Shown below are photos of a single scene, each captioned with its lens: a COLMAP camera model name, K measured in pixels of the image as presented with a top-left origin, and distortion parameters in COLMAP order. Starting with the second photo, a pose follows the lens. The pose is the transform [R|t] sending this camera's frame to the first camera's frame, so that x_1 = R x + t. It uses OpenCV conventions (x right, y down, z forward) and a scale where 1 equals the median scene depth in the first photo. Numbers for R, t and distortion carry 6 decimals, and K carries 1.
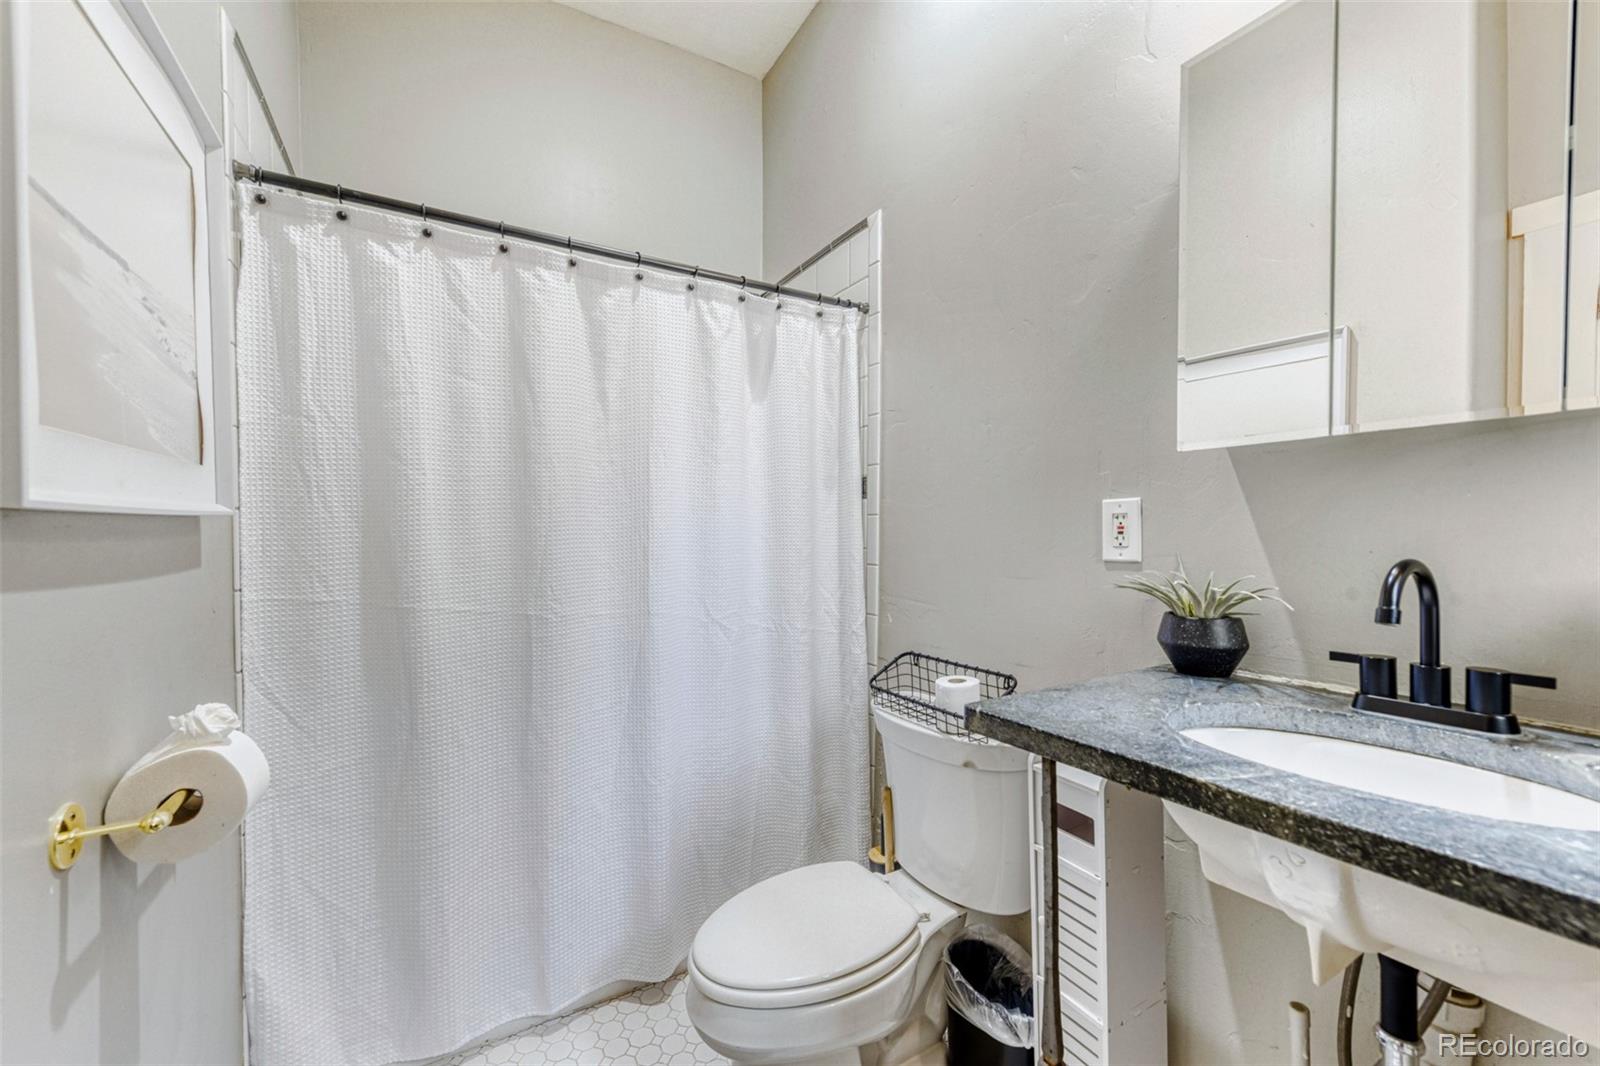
lens RADIAL K [[644.1, 0, 795.2], [0, 644.1, 541.6], [0, 0, 1]] dist [0.004467, -0.000125]
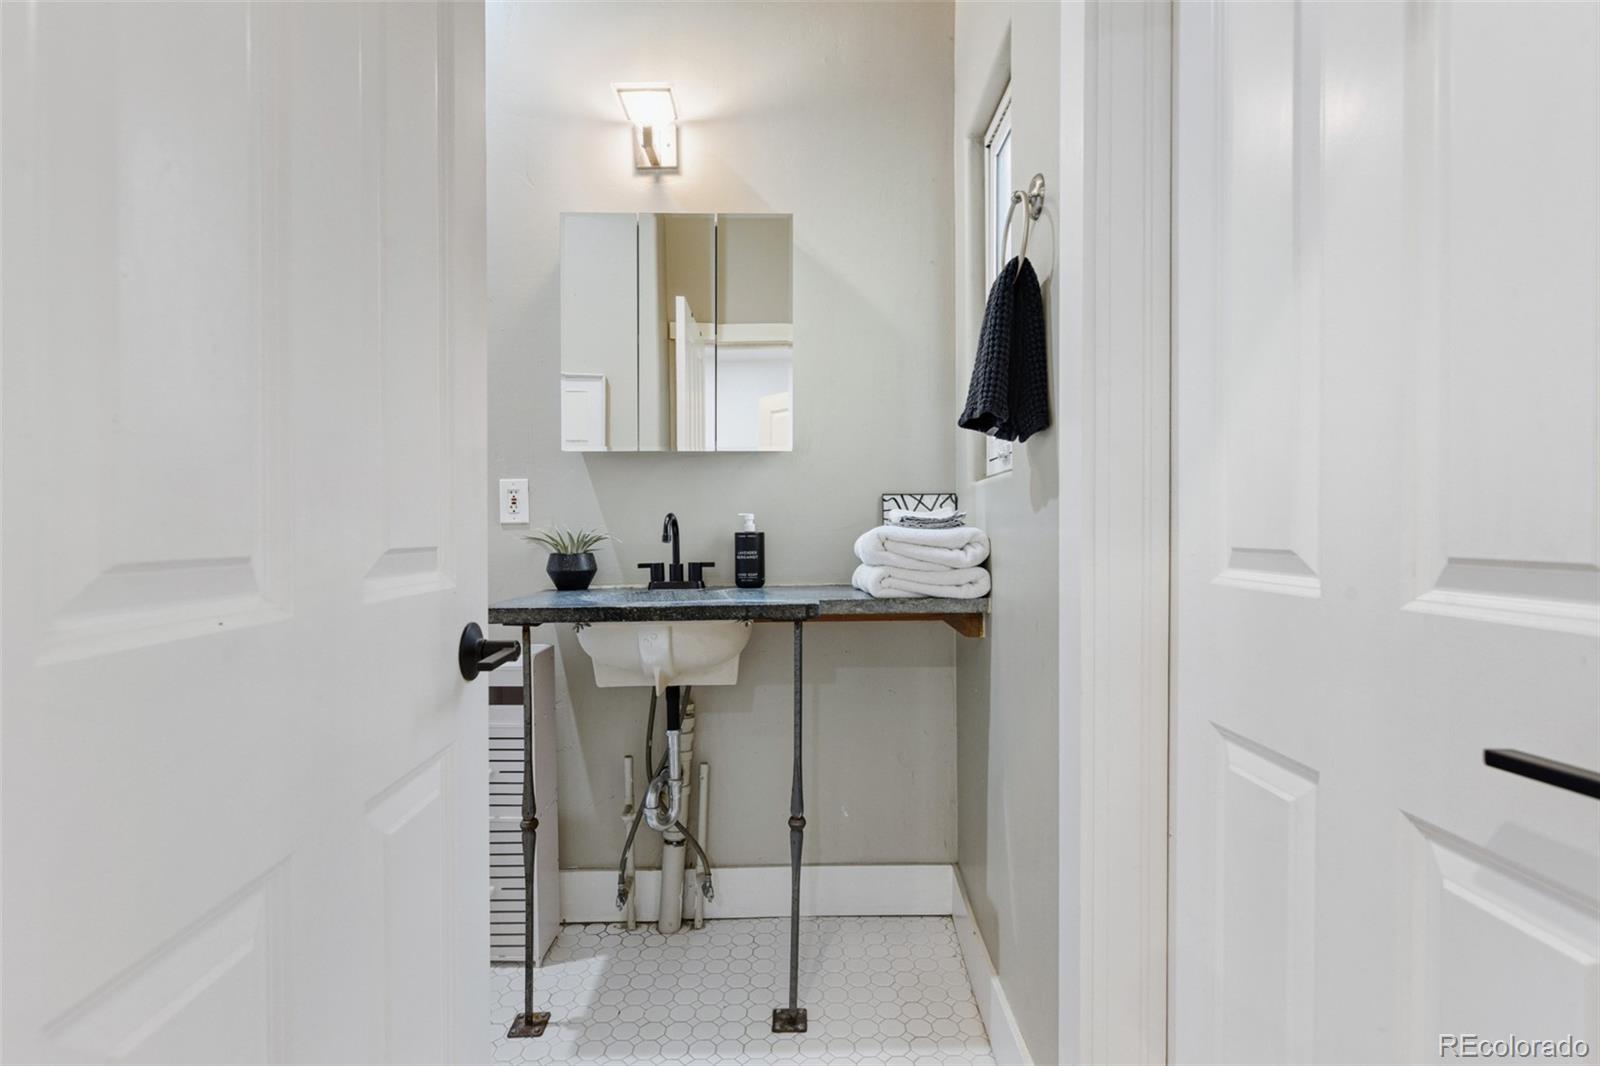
lens RADIAL K [[759.7, 0, 802.1], [0, 759.7, 534.8], [0, 0, 1]] dist [0.002996, 0.000336]
pose [[0.500640, -0.005389, 0.865639, -0.877128], [0.017145, 0.999846, -0.003691, 0.101244], [-0.865486, 0.016689, 0.500655, -0.549829]]
